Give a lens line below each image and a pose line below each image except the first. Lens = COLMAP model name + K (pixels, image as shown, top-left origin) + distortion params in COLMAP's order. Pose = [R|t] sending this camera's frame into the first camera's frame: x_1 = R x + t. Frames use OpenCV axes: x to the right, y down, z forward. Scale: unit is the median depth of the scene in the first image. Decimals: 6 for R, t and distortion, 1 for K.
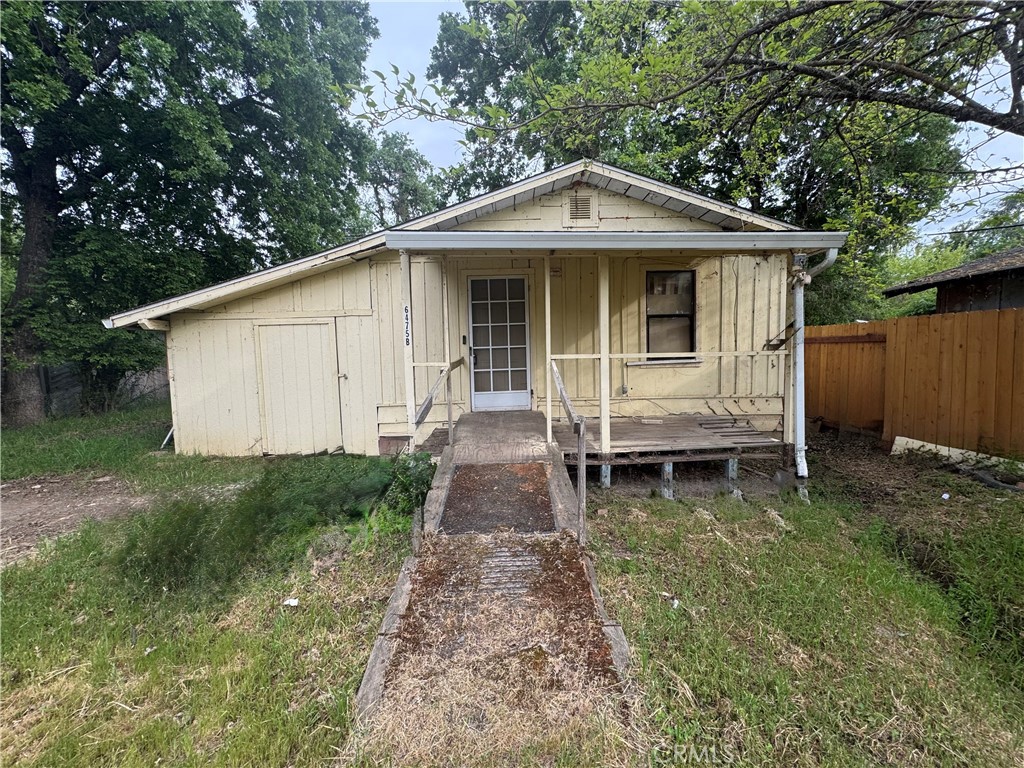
lens RADIAL K [[411.9, 0, 514.4], [0, 411.9, 382.4], [0, 0, 1]] dist [-0.001083, -0.000549]
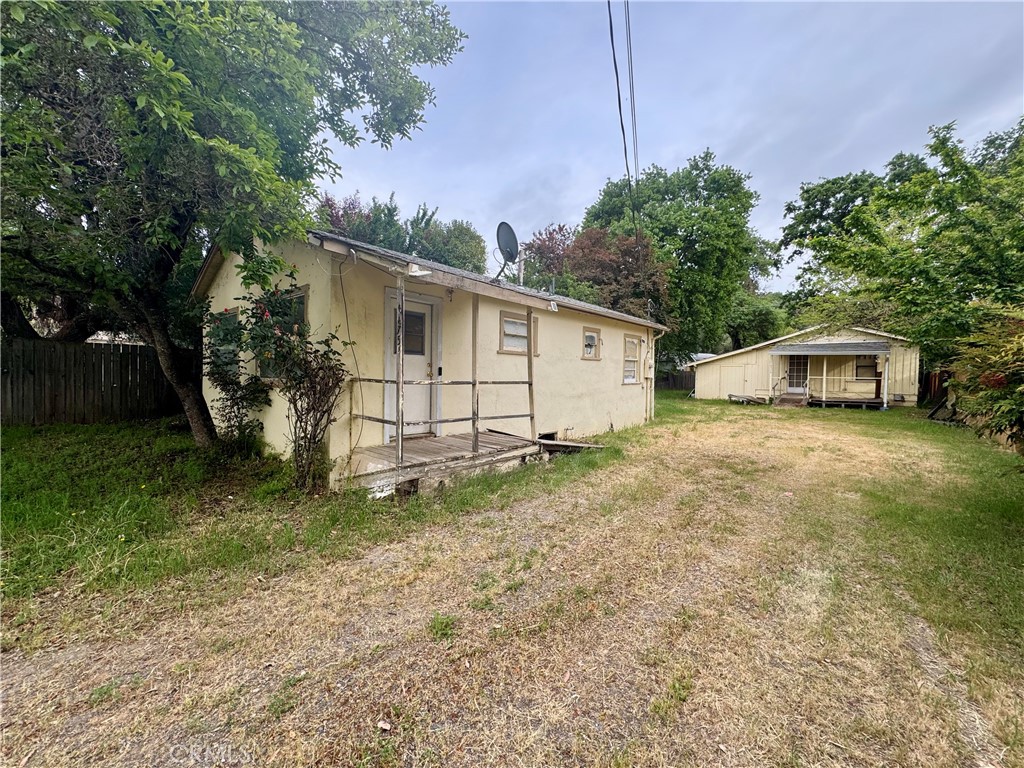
lens RADIAL K [[411.9, 0, 514.6], [0, 411.9, 383.1], [0, 0, 1]] dist [-0.001083, -0.000549]
pose [[0.752455, 0.053004, -0.656507, 0.428101], [-0.081659, 0.996574, -0.013133, 0.219194], [0.653562, 0.063492, 0.754206, -3.050117]]
